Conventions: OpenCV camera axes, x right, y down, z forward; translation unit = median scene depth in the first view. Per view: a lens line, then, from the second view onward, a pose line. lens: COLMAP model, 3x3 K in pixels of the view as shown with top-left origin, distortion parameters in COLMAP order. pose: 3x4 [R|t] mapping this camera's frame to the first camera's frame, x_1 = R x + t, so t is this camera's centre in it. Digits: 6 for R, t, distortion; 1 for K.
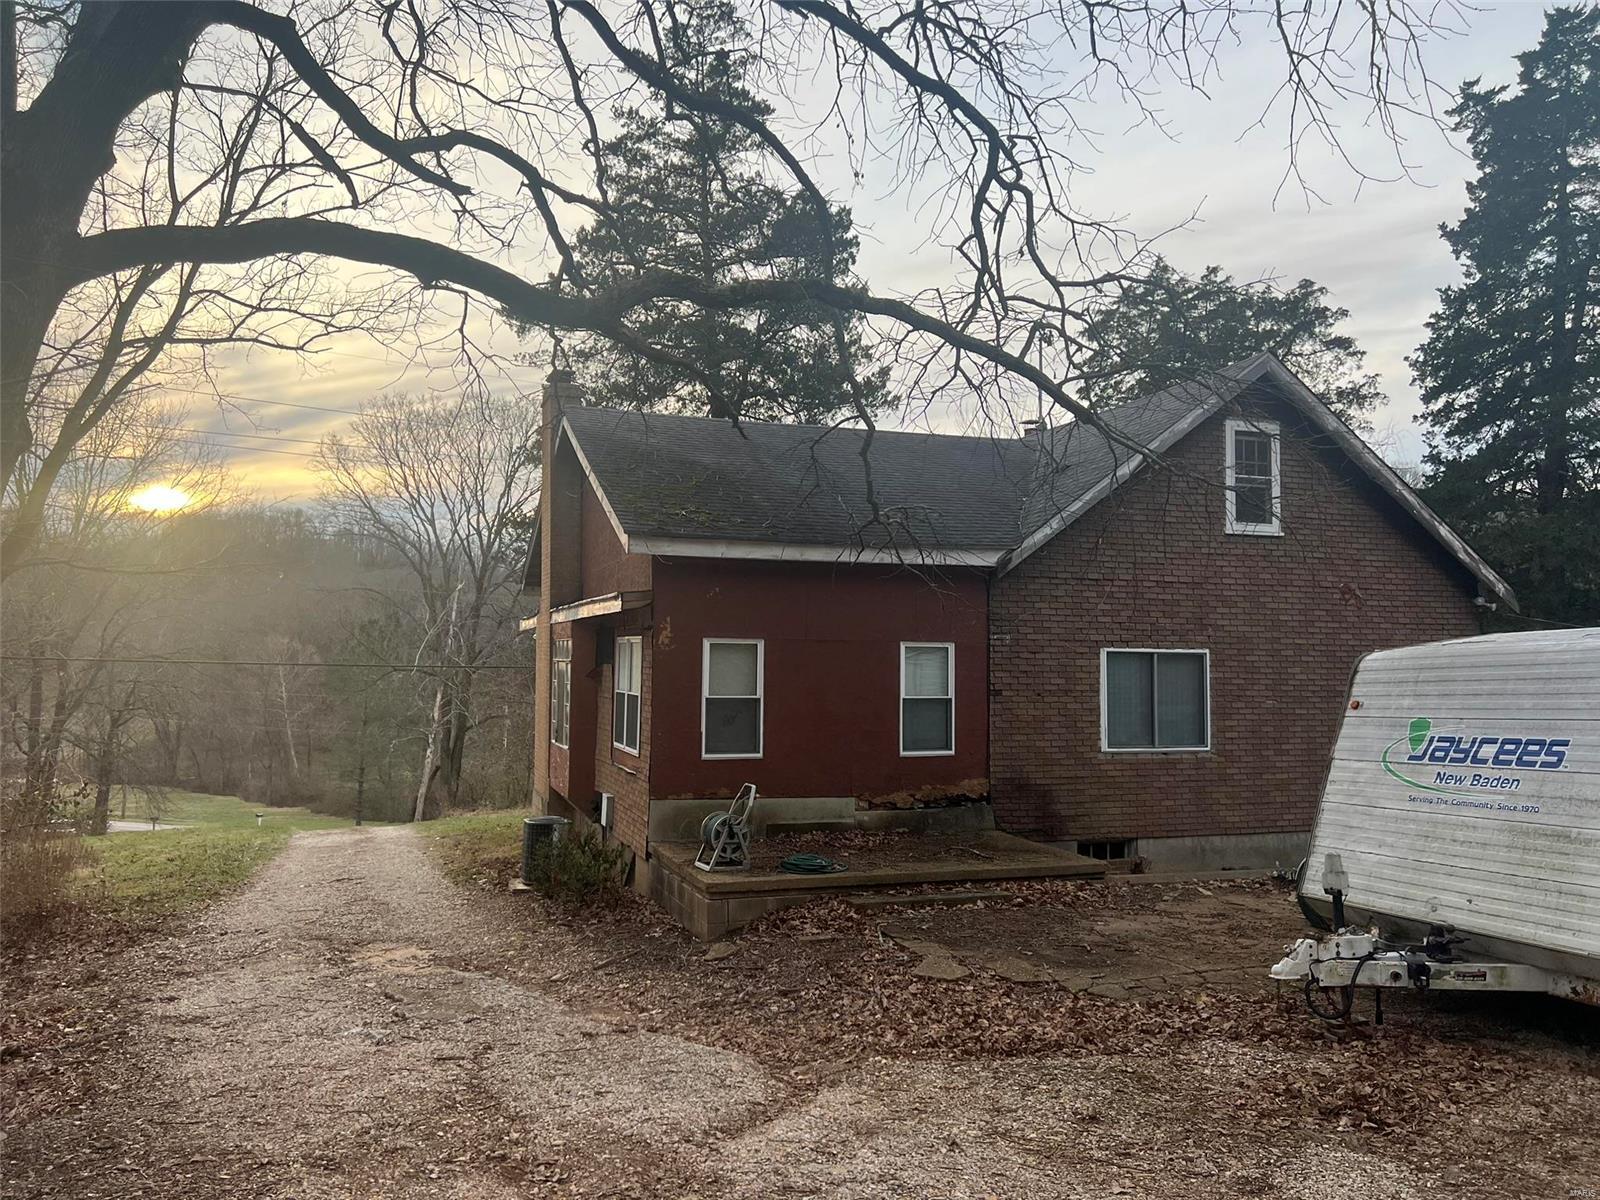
lens RADIAL K [[1170.2, 0, 800.0], [0, 1170.2, 600.0], [0, 0, 1]] dist [0.040328, -0.042671]
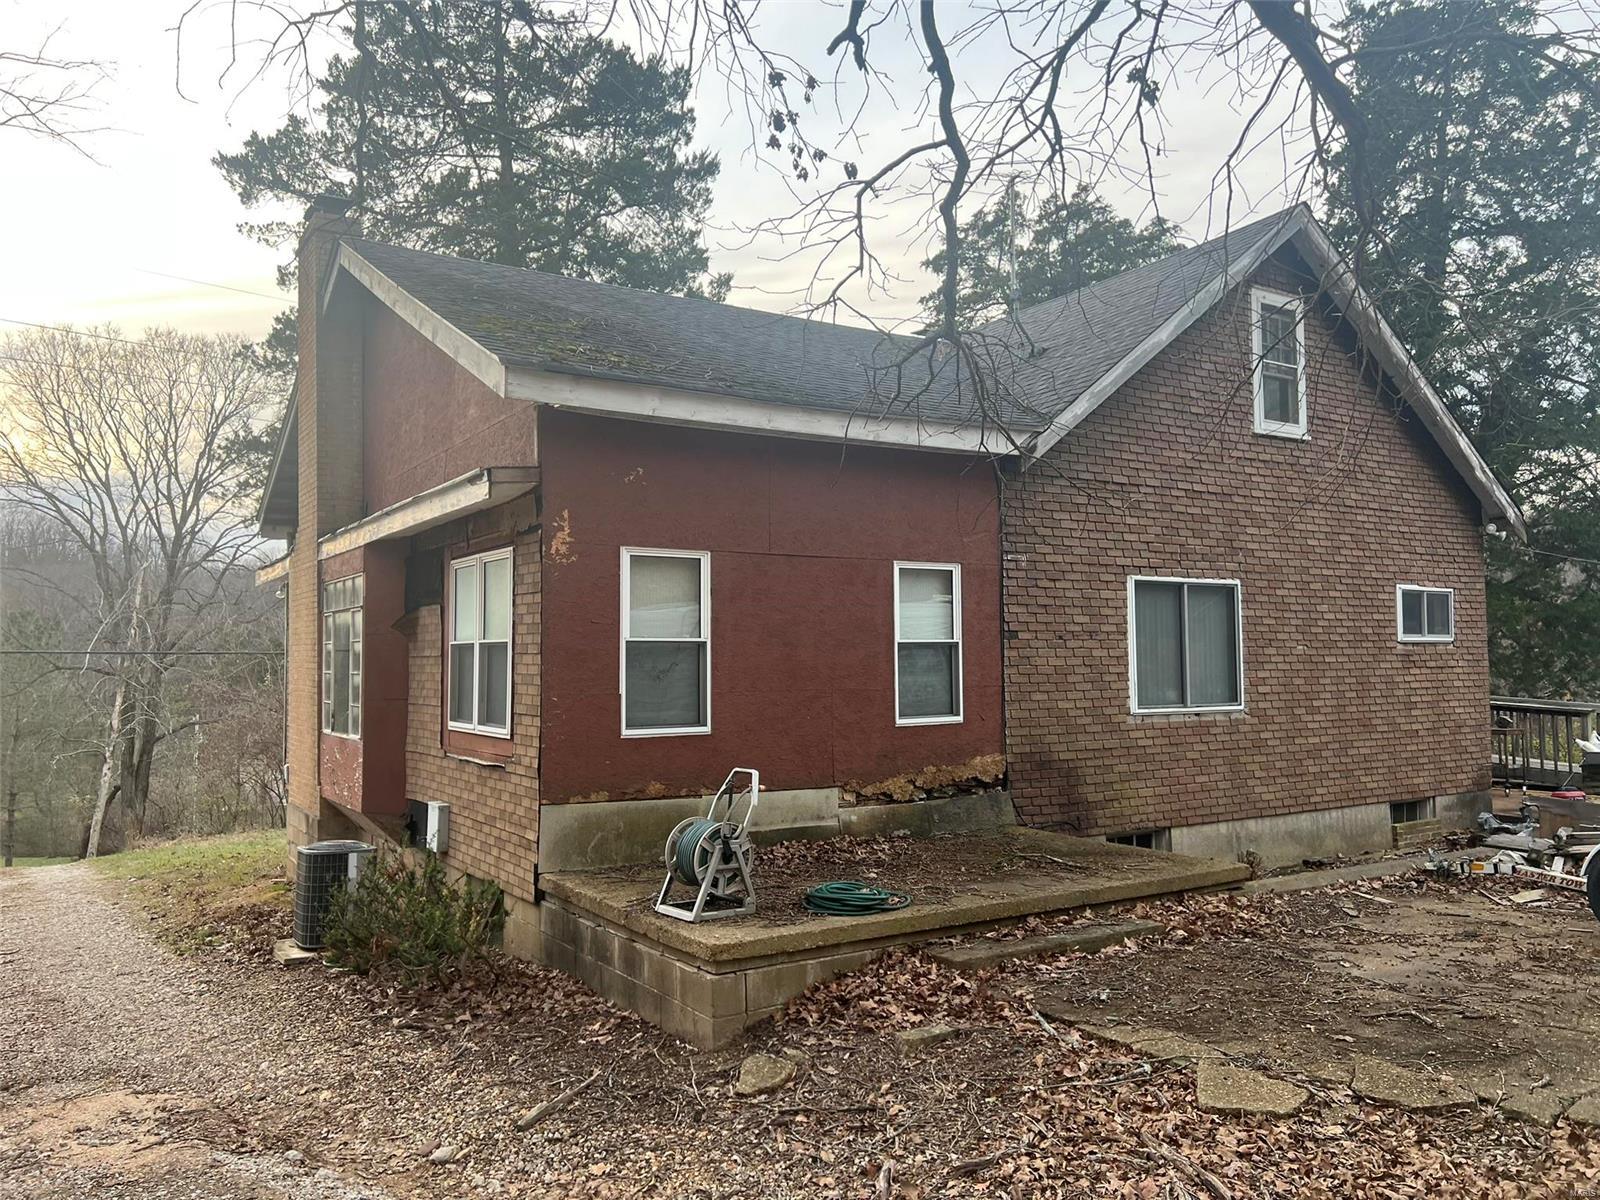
lens RADIAL K [[1170.2, 0, 800.0], [0, 1170.2, 600.0], [0, 0, 1]] dist [0.040328, -0.042671]
pose [[0.973111, -0.006873, 0.230236, -0.118295], [0.007258, 0.999973, -0.000827, 0.055312], [-0.230224, 0.002476, 0.973135, 0.317515]]
